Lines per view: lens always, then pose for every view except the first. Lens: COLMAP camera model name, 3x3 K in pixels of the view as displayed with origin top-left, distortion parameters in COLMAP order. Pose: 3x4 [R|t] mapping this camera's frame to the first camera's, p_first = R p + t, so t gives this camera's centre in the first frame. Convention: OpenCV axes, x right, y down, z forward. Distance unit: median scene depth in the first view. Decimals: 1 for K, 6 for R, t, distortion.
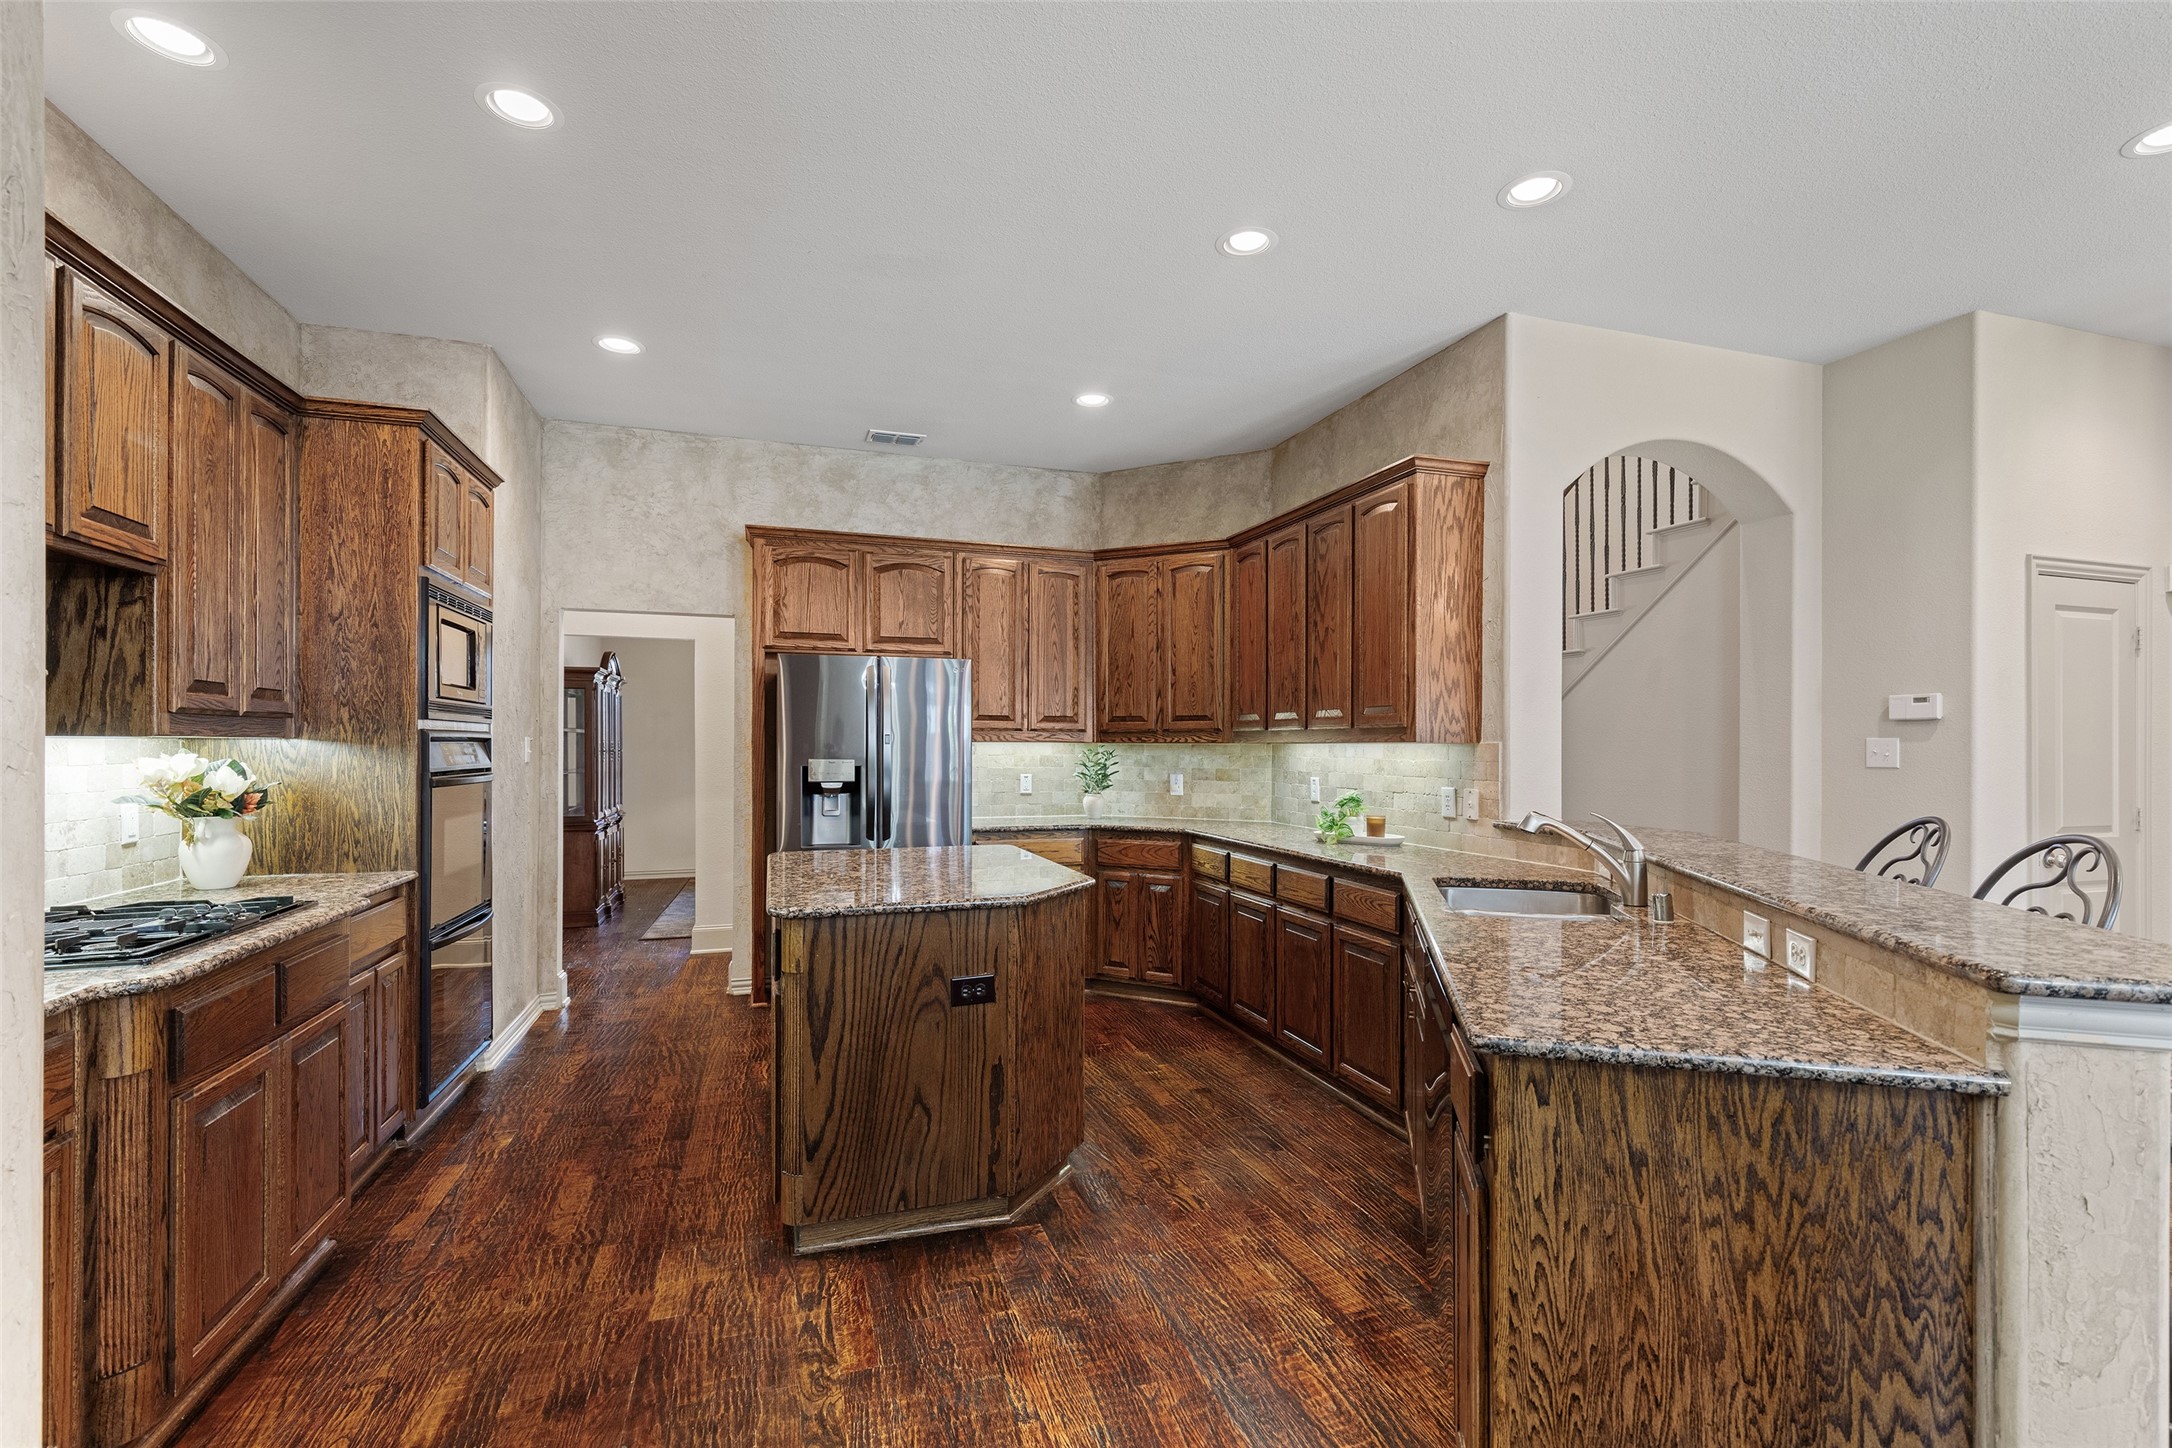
lens RADIAL K [[982.0, 0, 1097.5], [0, 982.0, 740.7], [0, 0, 1]] dist [0.014219, -0.000031]
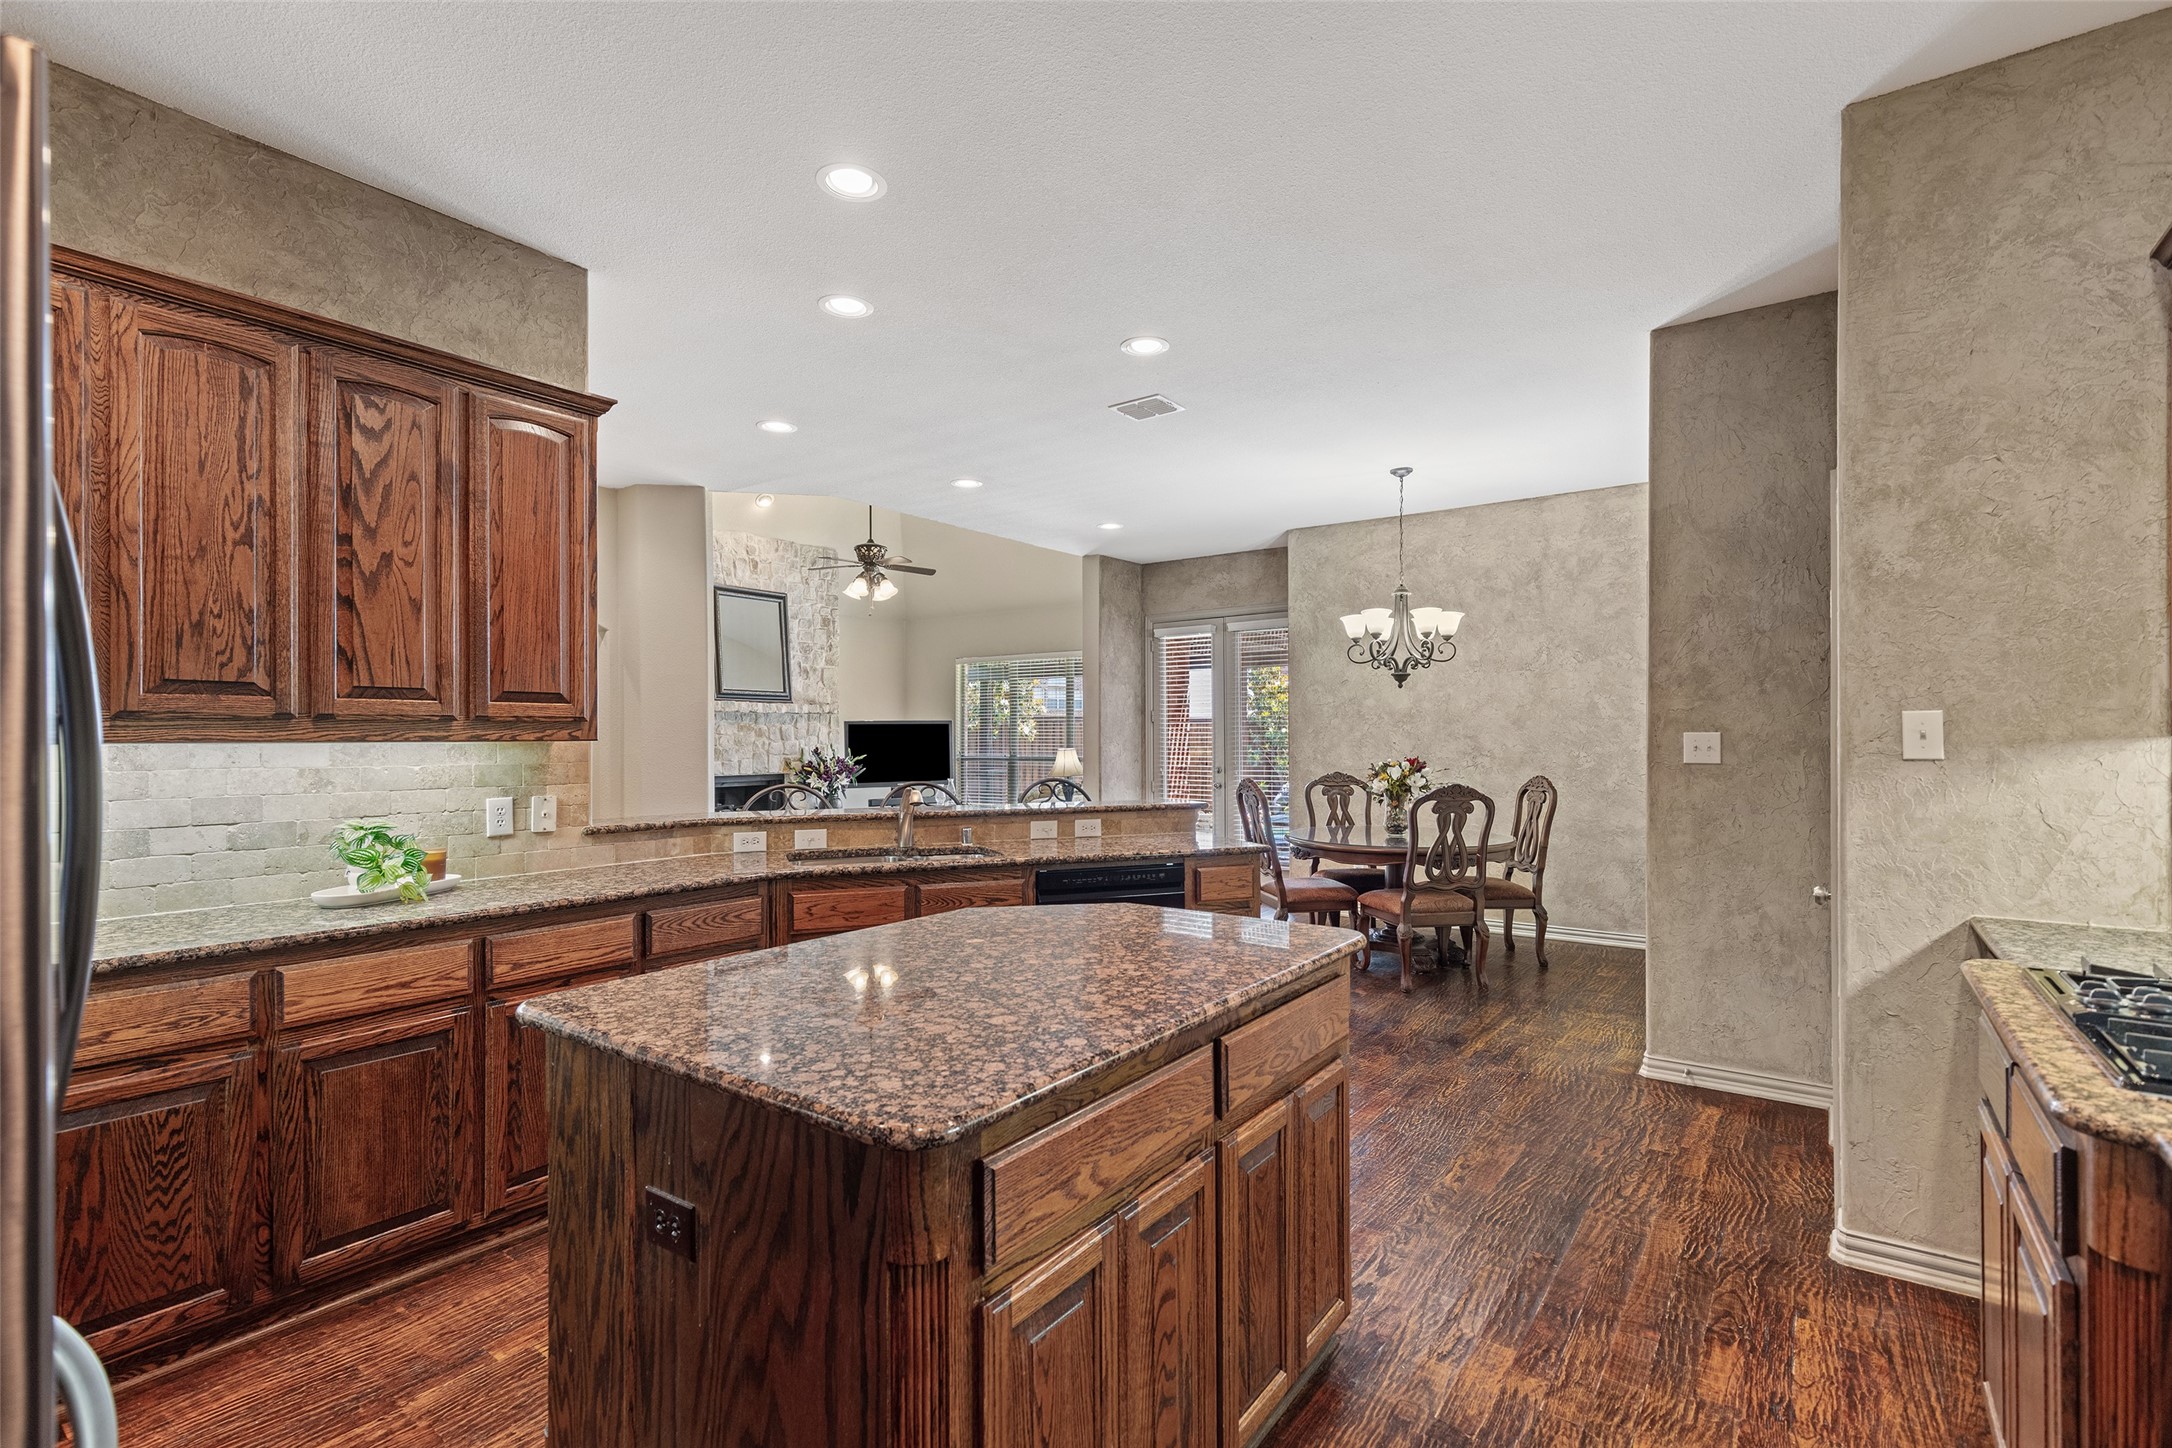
lens RADIAL K [[982.0, 0, 1097.5], [0, 982.0, 740.7], [0, 0, 1]] dist [0.014219, -0.000031]
pose [[-0.583080, -0.004251, 0.812404, -0.526514], [-0.003303, 0.999990, 0.002862, -0.002137], [-0.812408, -0.001015, -0.583088, 1.001509]]
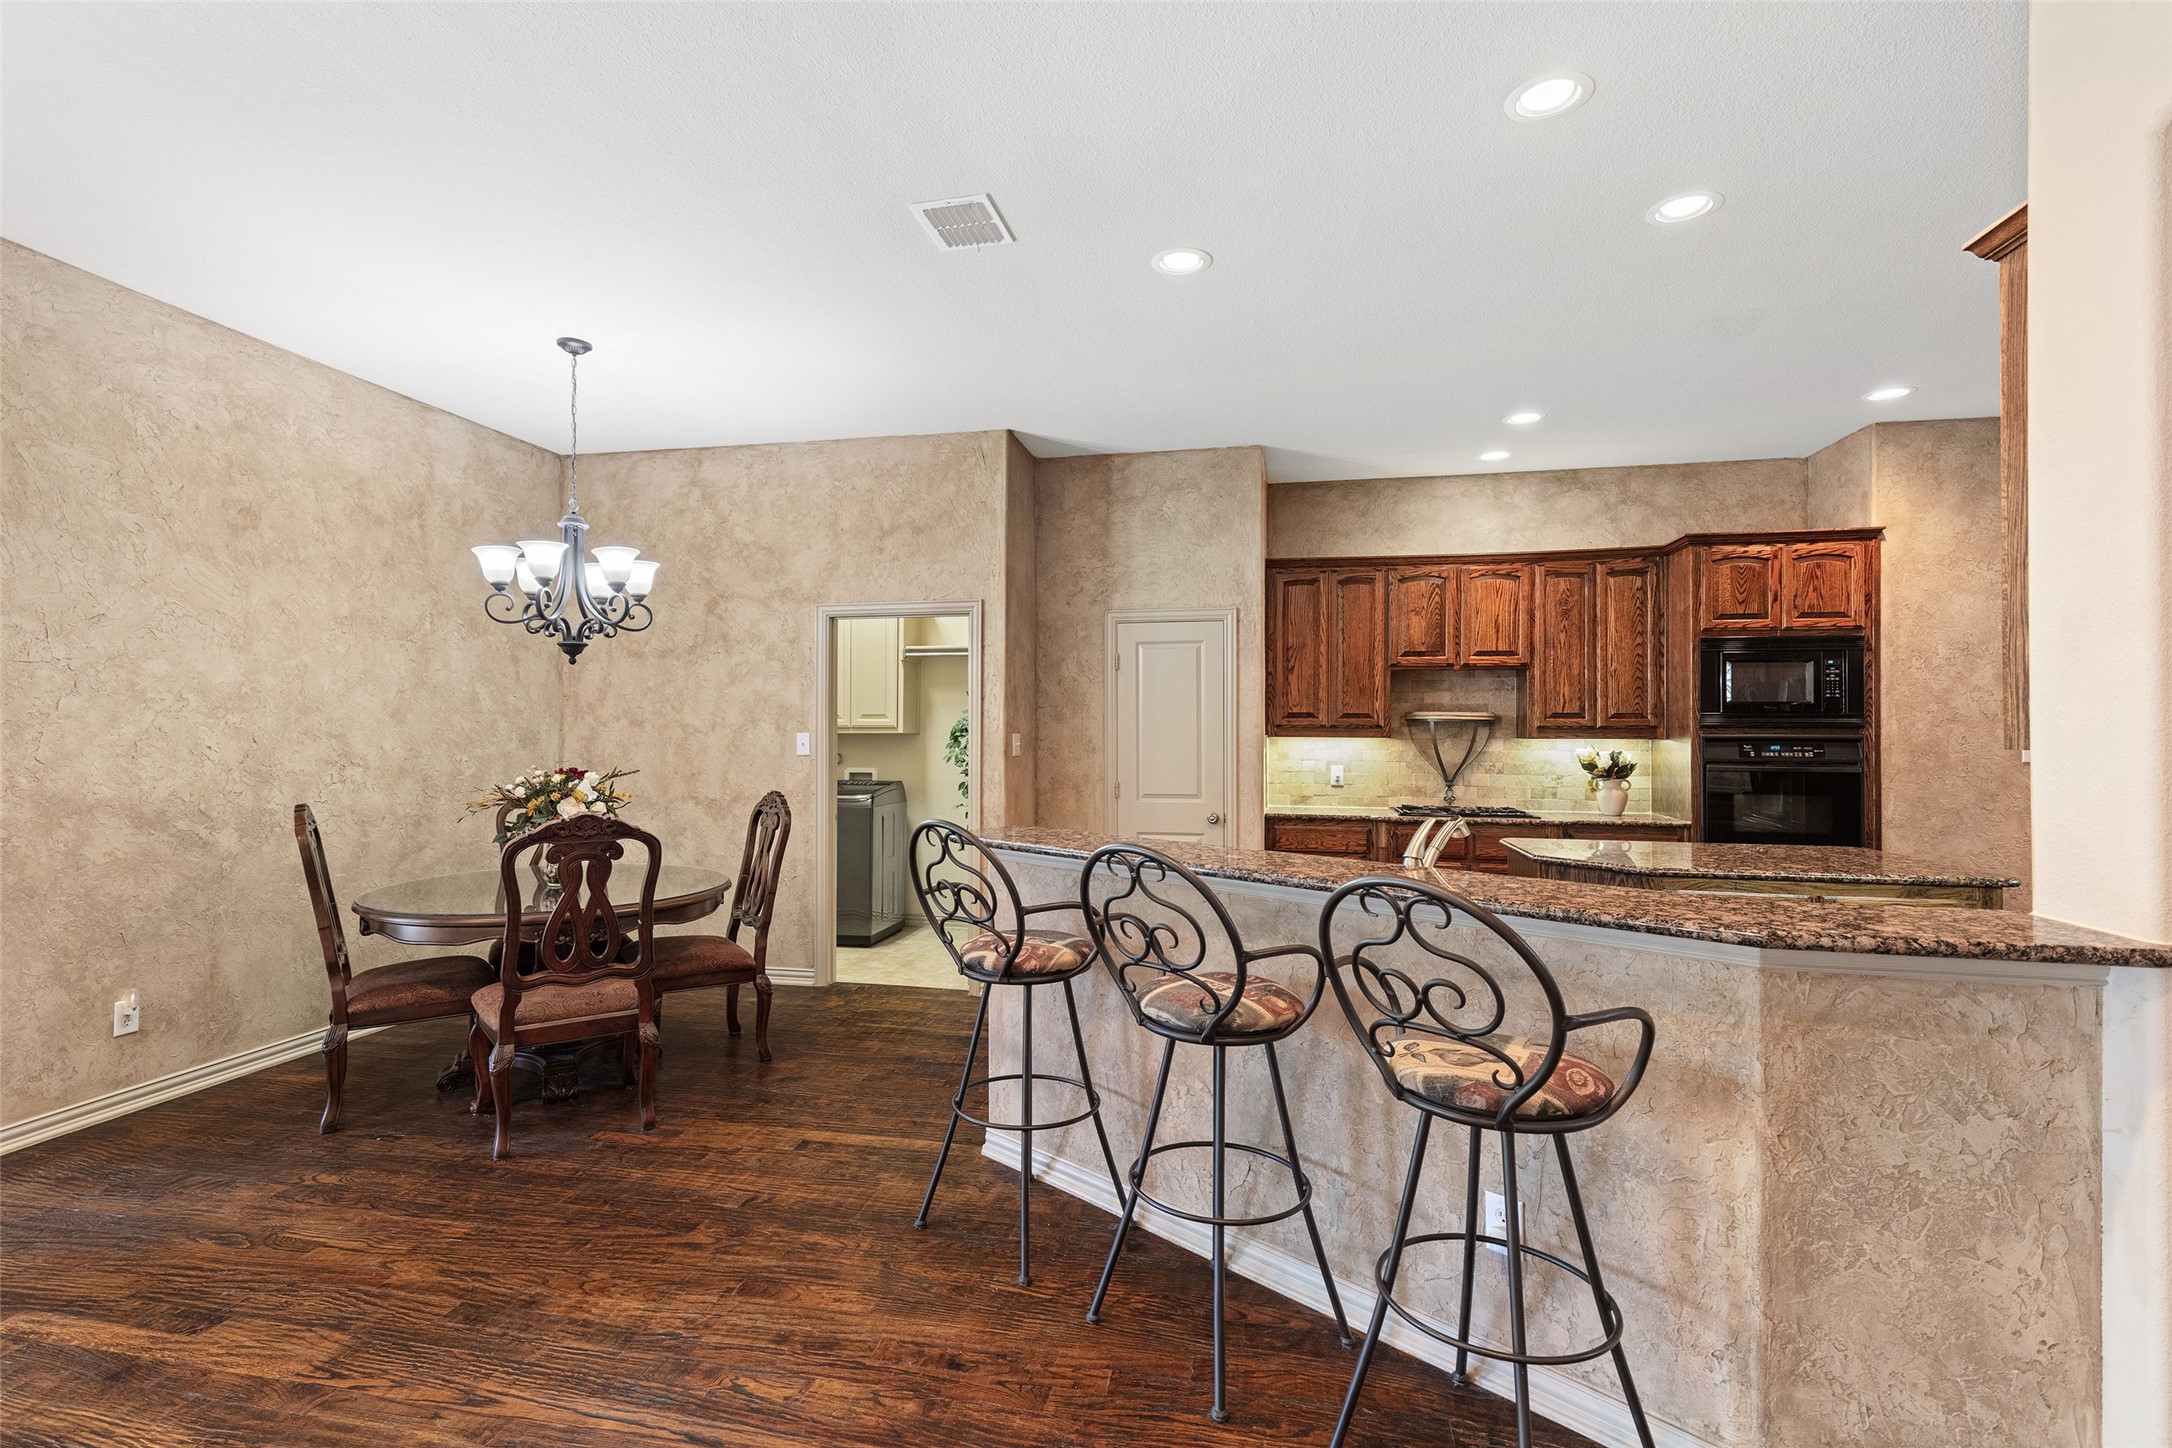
lens RADIAL K [[1006.5, 0, 1067.9], [0, 1006.5, 716.3], [0, 0, 1]] dist [0.002513, 0.000249]
pose [[-0.516748, -0.017570, -0.855957, 0.935832], [0.000098, 0.999788, -0.020581, -0.004561], [0.856137, -0.010719, -0.516637, 0.742240]]
